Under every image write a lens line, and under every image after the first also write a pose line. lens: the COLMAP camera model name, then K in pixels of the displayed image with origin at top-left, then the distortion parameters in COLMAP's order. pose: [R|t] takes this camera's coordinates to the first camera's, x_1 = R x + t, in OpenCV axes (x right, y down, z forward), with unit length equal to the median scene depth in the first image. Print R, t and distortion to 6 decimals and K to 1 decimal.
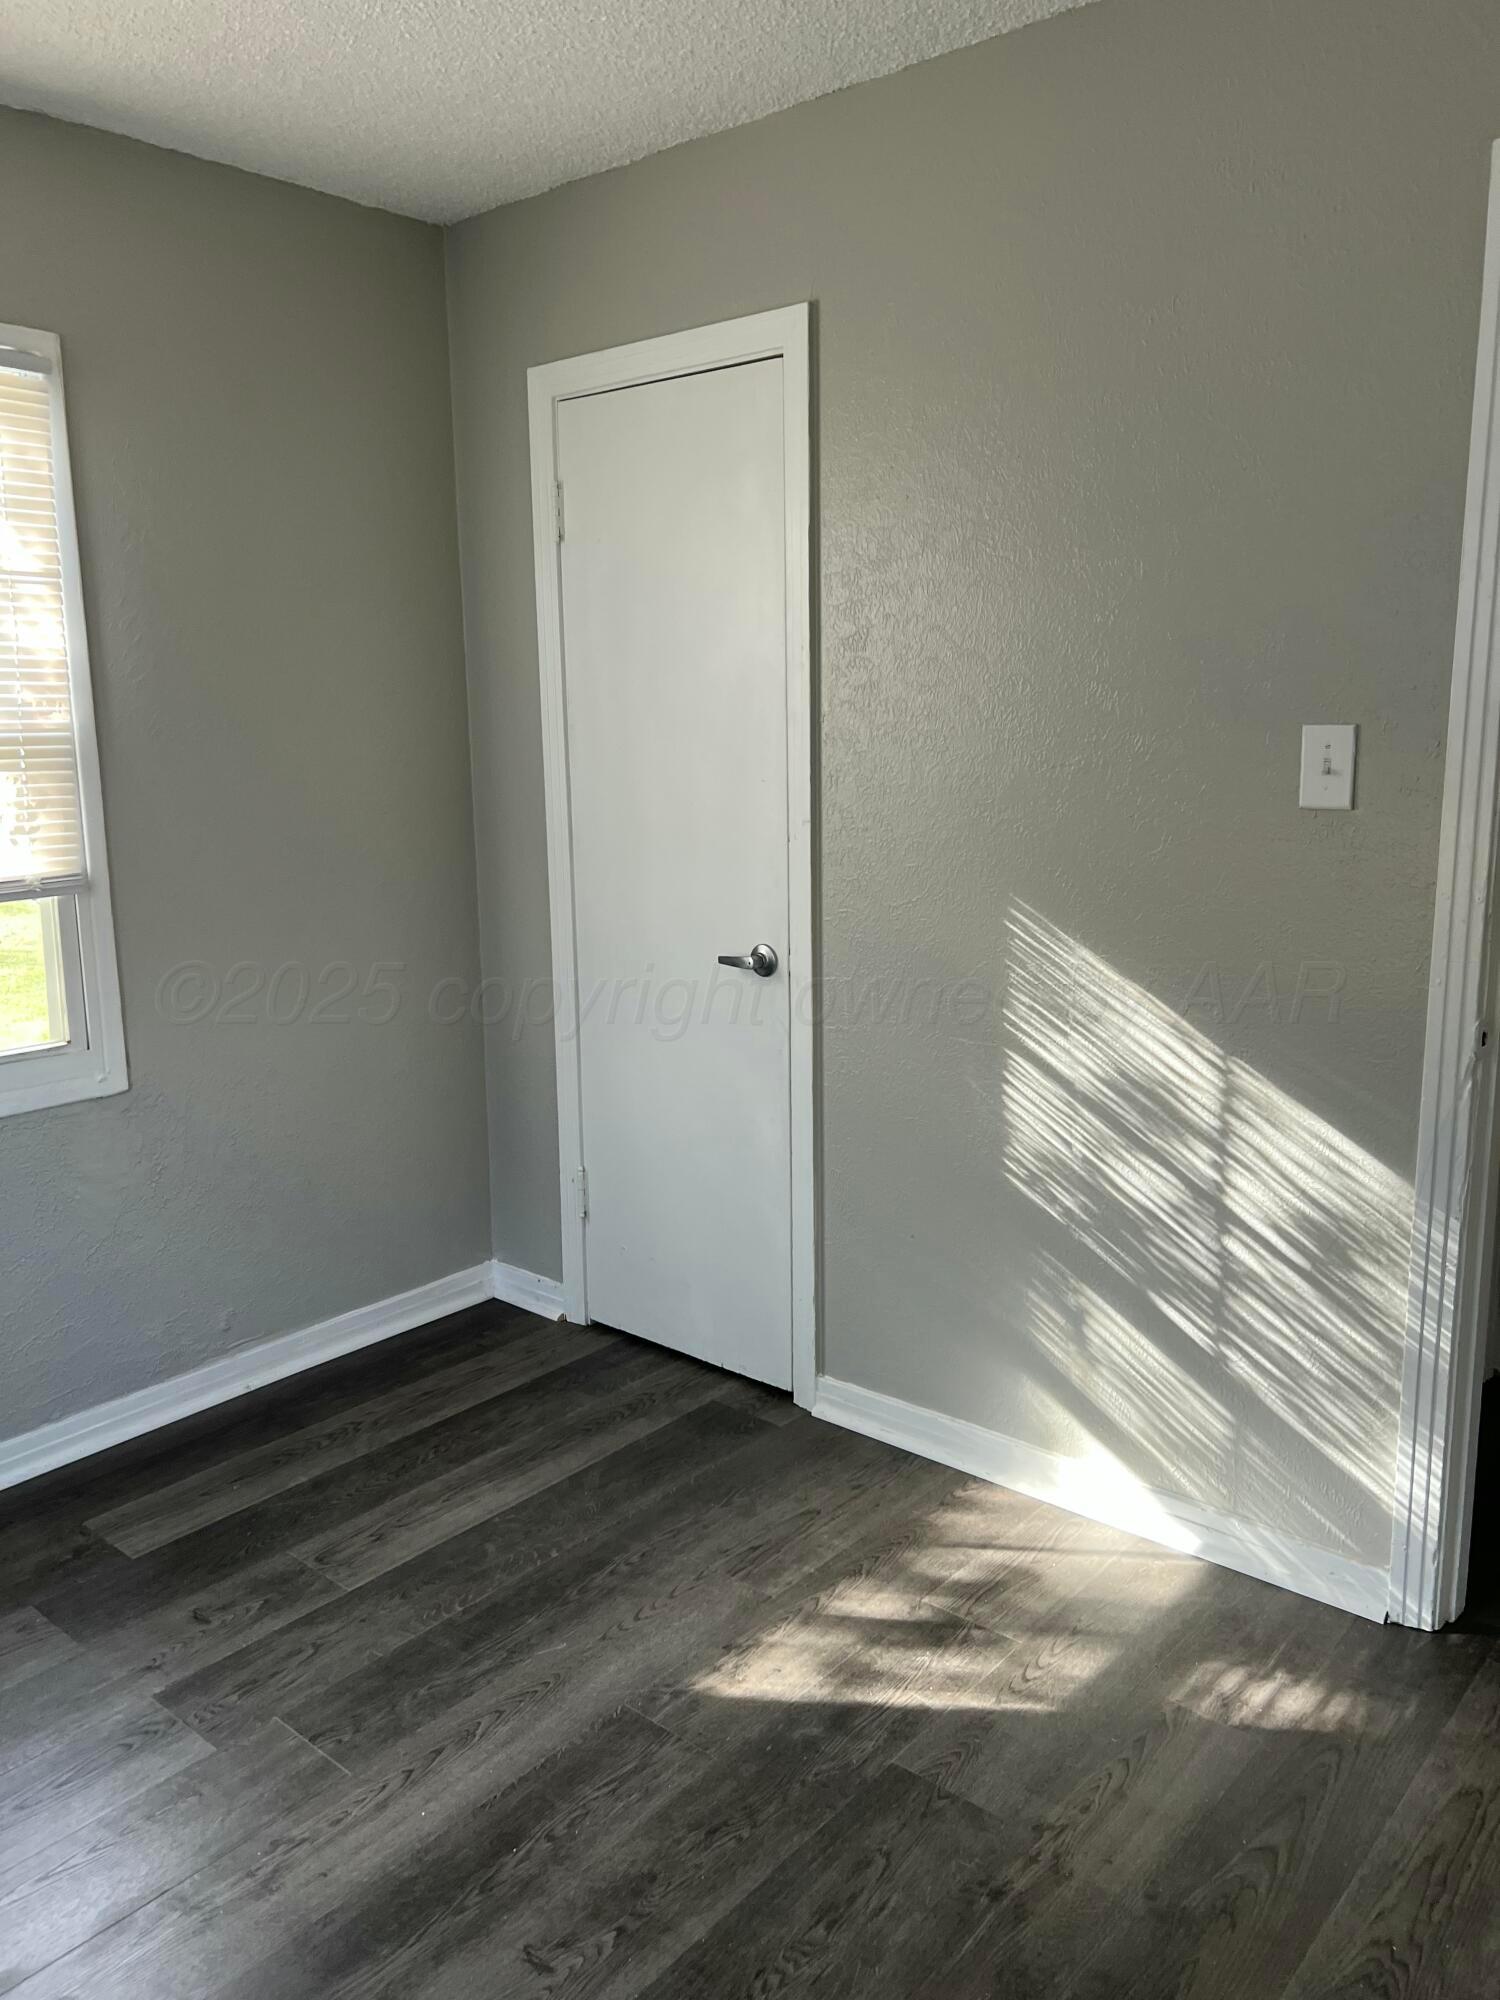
lens RADIAL K [[1495.2, 0, 756.3], [0, 1495.2, 1000.1], [0, 0, 1]] dist [0.008615, -0.002788]
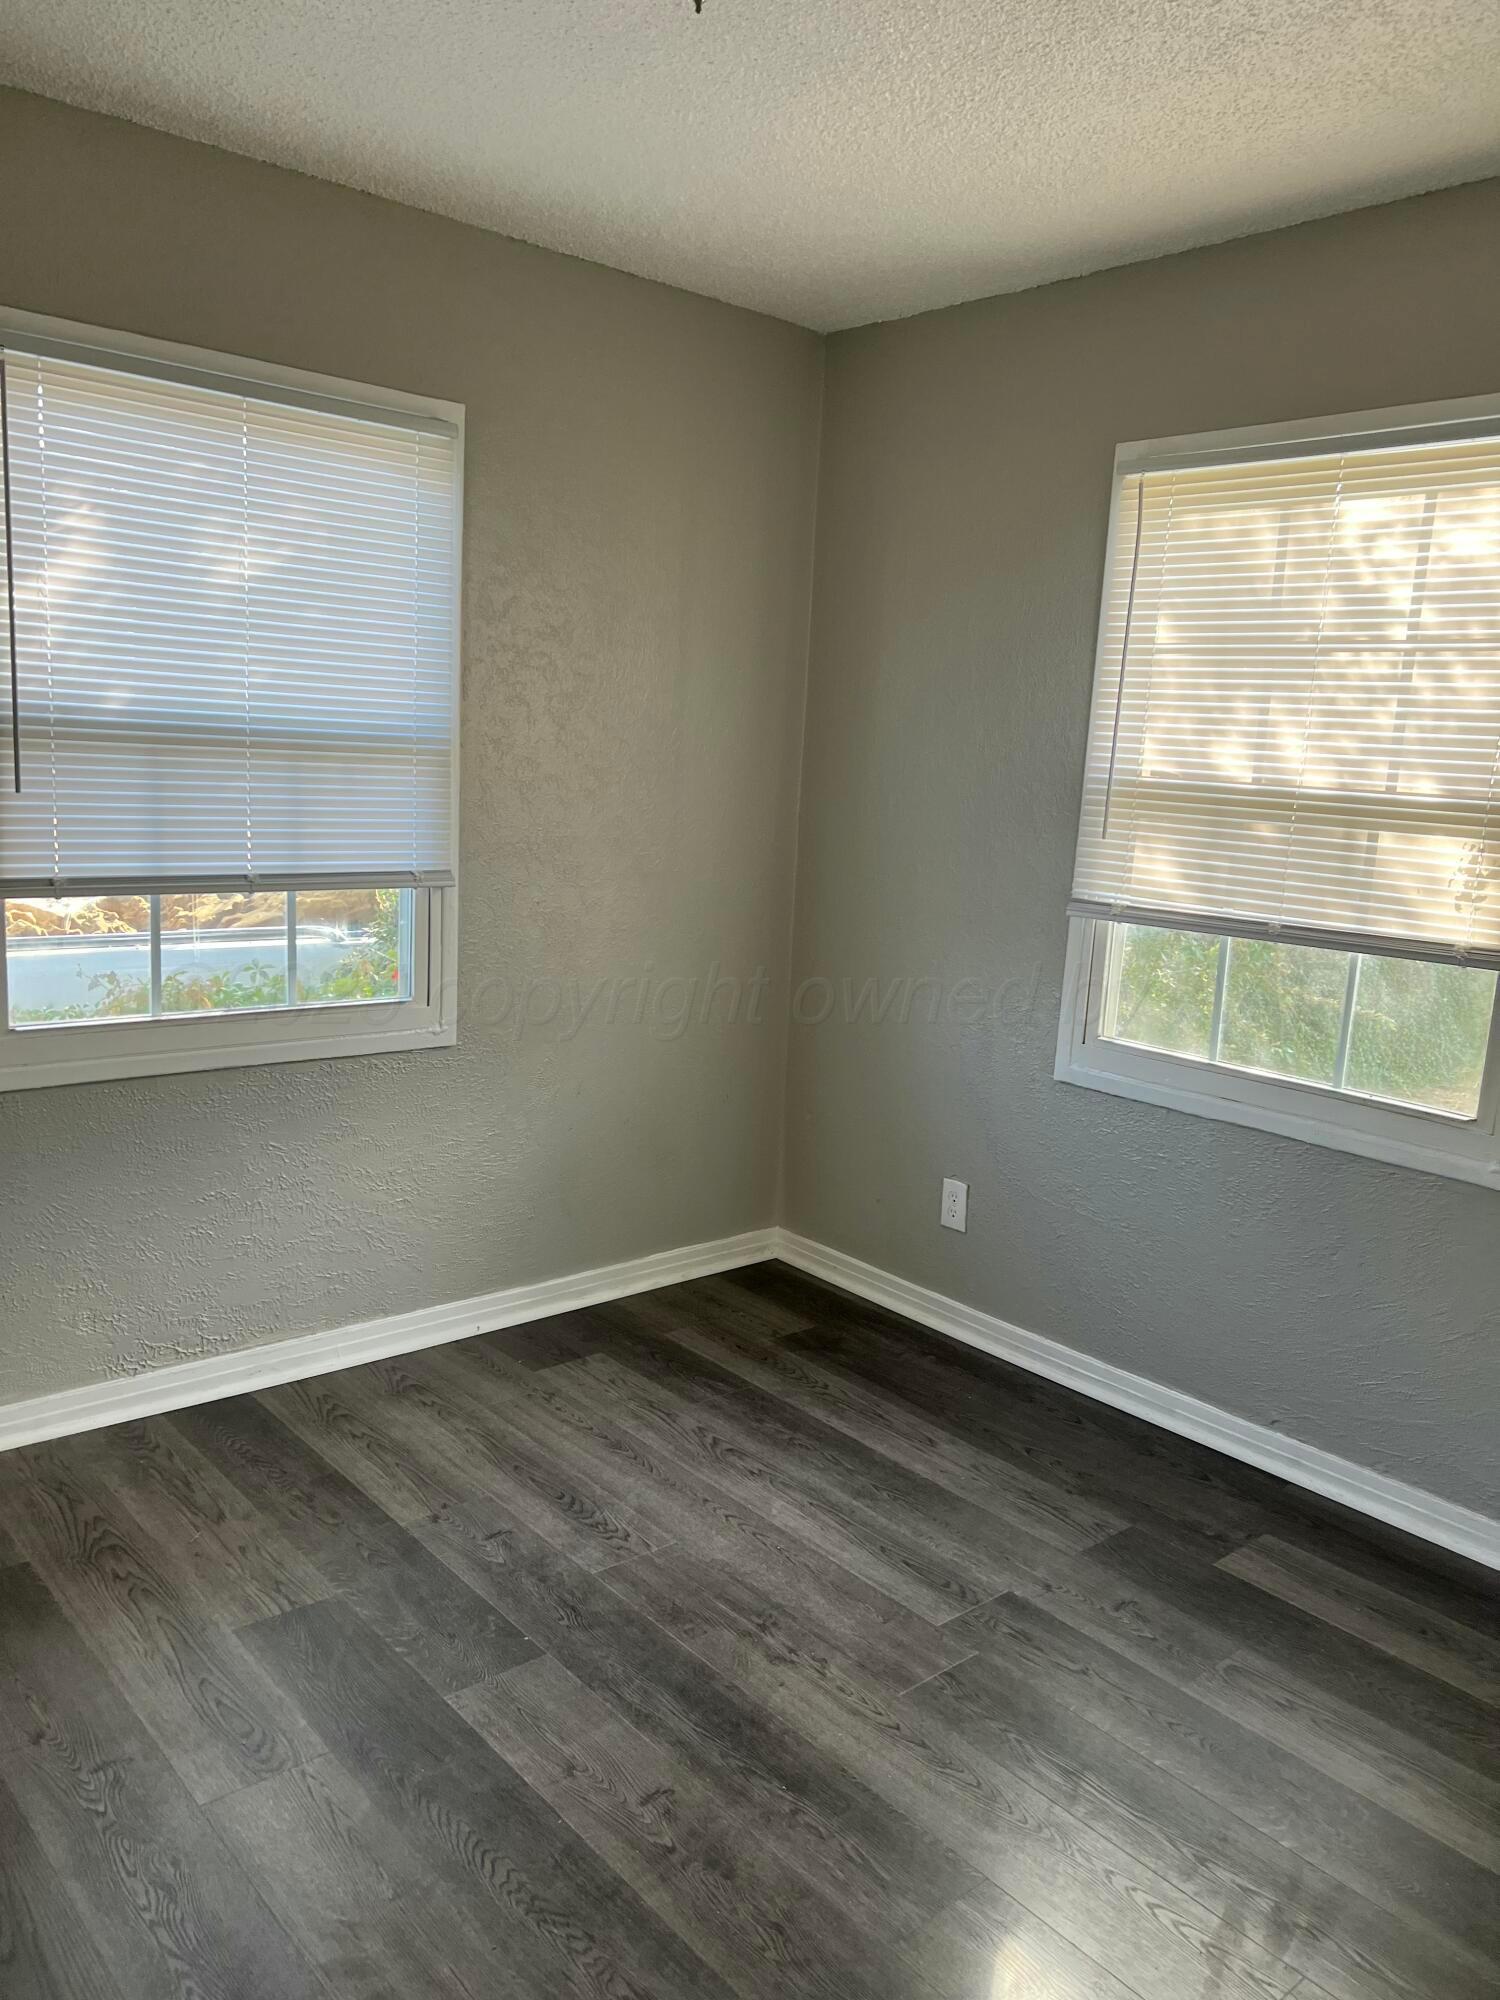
lens RADIAL K [[1495.2, 0, 756.3], [0, 1495.2, 1000.1], [0, 0, 1]] dist [0.008615, -0.002788]
pose [[-0.150862, 0.169143, -0.973977, 0.798283], [-0.234749, 0.950941, 0.201504, -0.193399], [0.960278, 0.259039, -0.103754, 0.930865]]
